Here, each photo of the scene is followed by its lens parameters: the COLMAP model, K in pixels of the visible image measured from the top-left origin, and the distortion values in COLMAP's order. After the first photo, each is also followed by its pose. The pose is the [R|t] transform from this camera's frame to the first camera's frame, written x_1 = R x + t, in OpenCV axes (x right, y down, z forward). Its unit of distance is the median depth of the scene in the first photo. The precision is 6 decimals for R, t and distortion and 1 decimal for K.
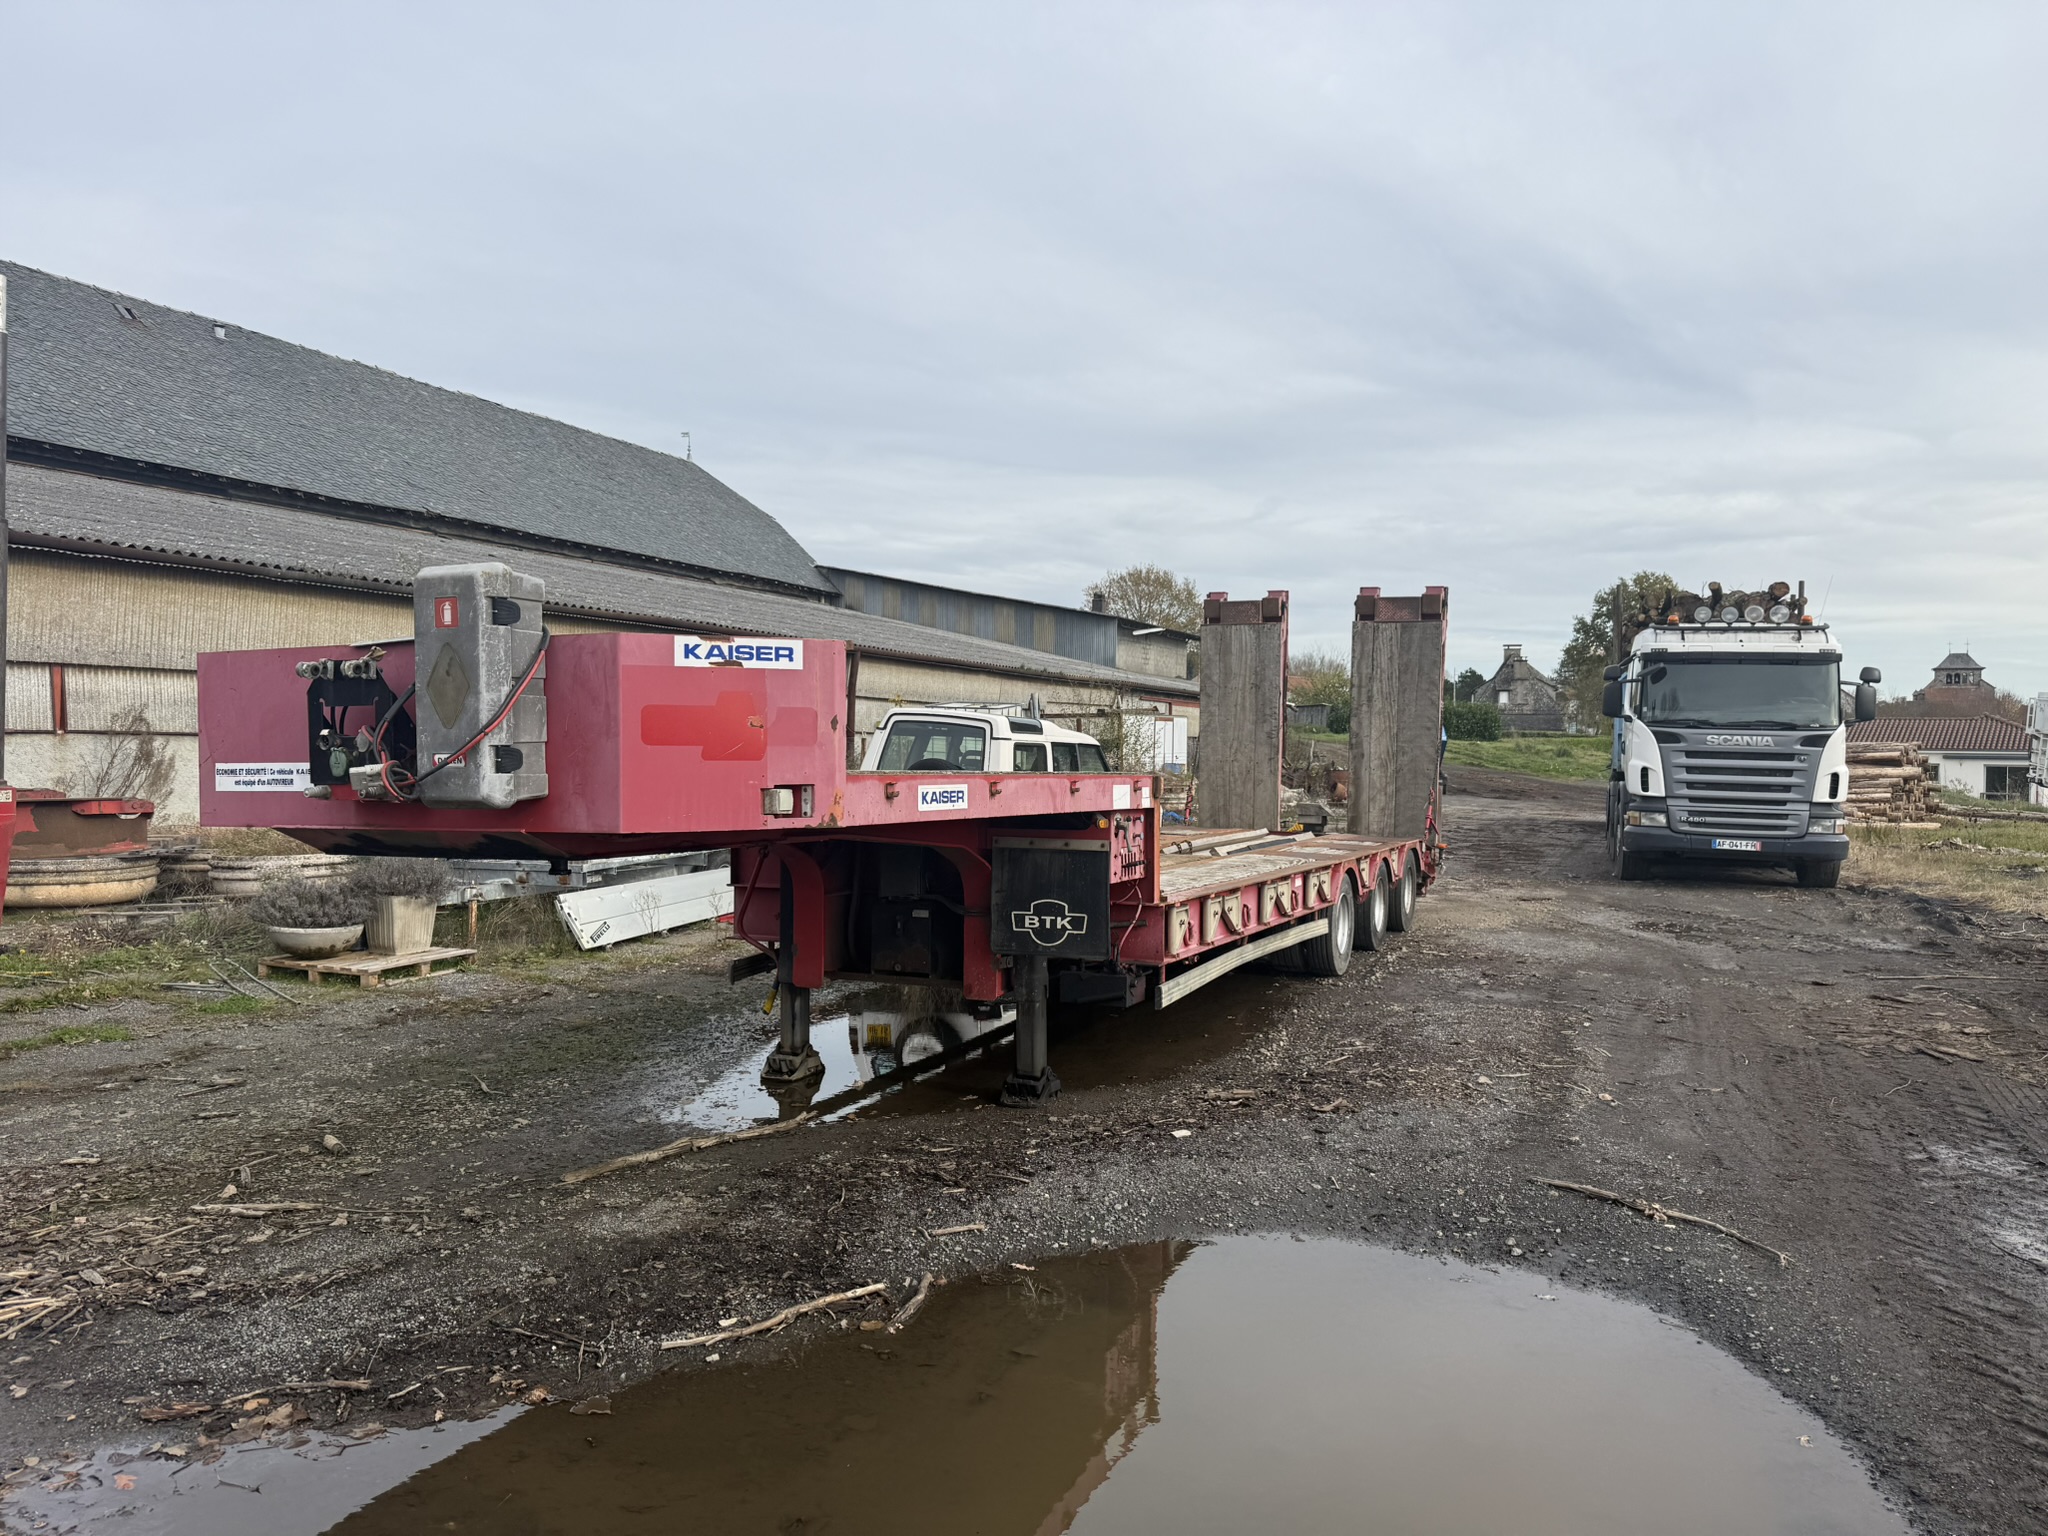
lens RADIAL K [[1440.6, 0, 1024.0], [0, 1440.6, 768.0], [0, 0, 1]] dist [0.036239, -0.040355]
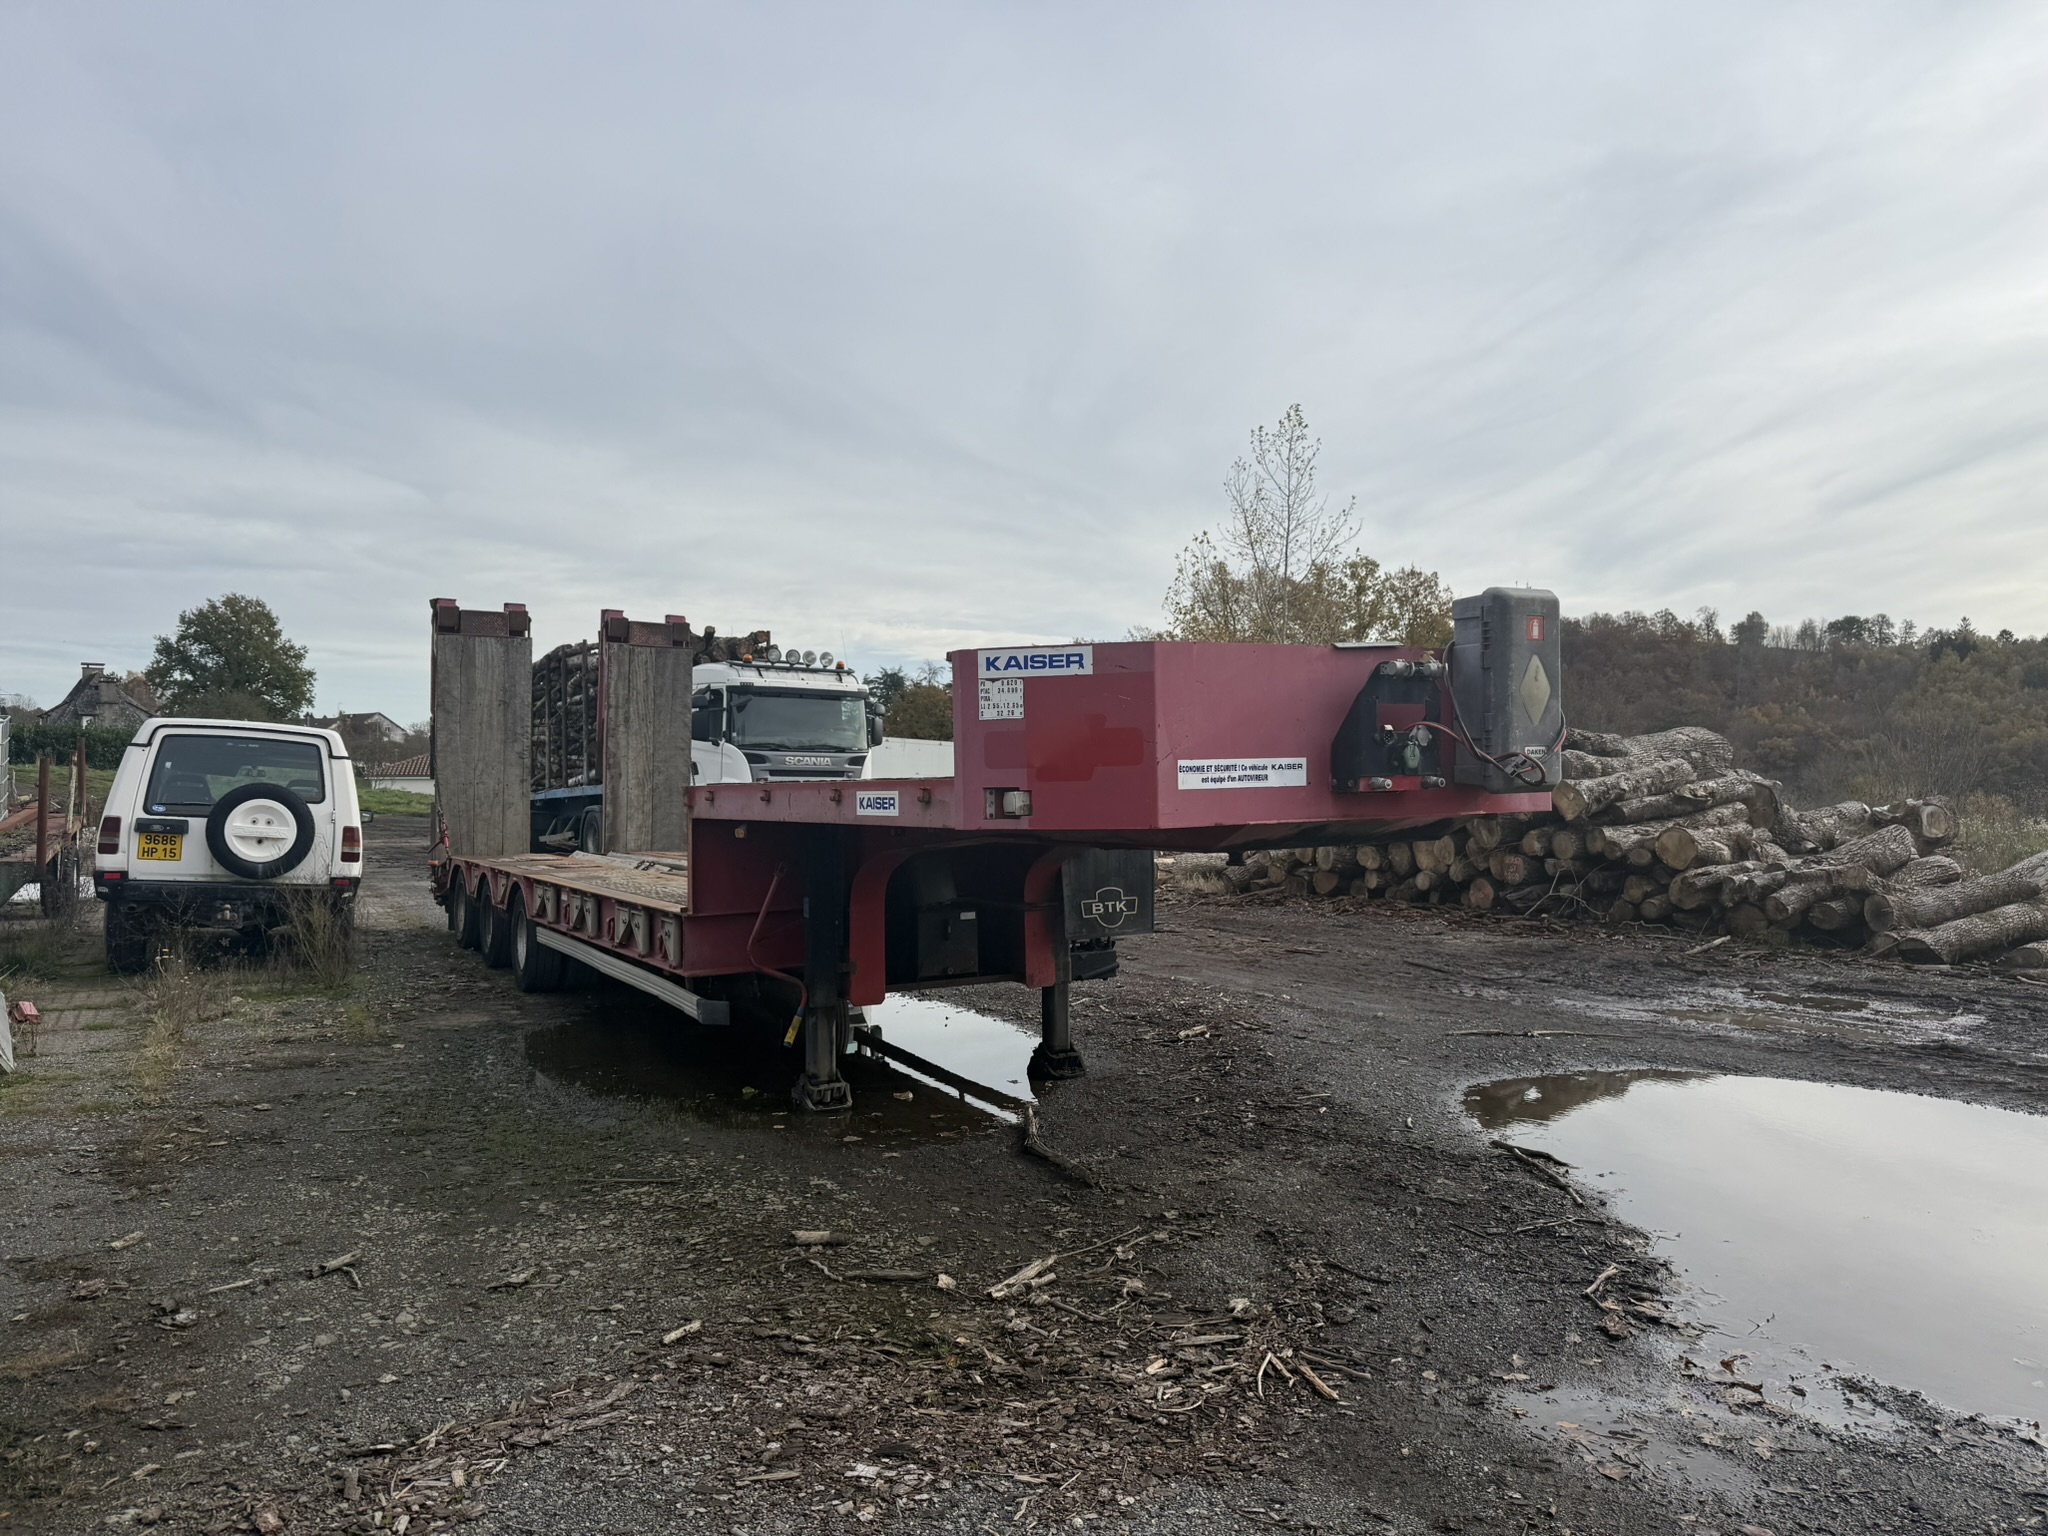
lens RADIAL K [[1427.3, 0, 1022.5], [0, 1427.3, 759.7], [0, 0, 1]] dist [0.101712, -0.099399]
pose [[0.581731, -0.001901, 0.813379, -0.427950], [0.024144, 0.999597, -0.014932, 0.002482], [-0.813023, 0.028325, 0.581542, 0.178498]]
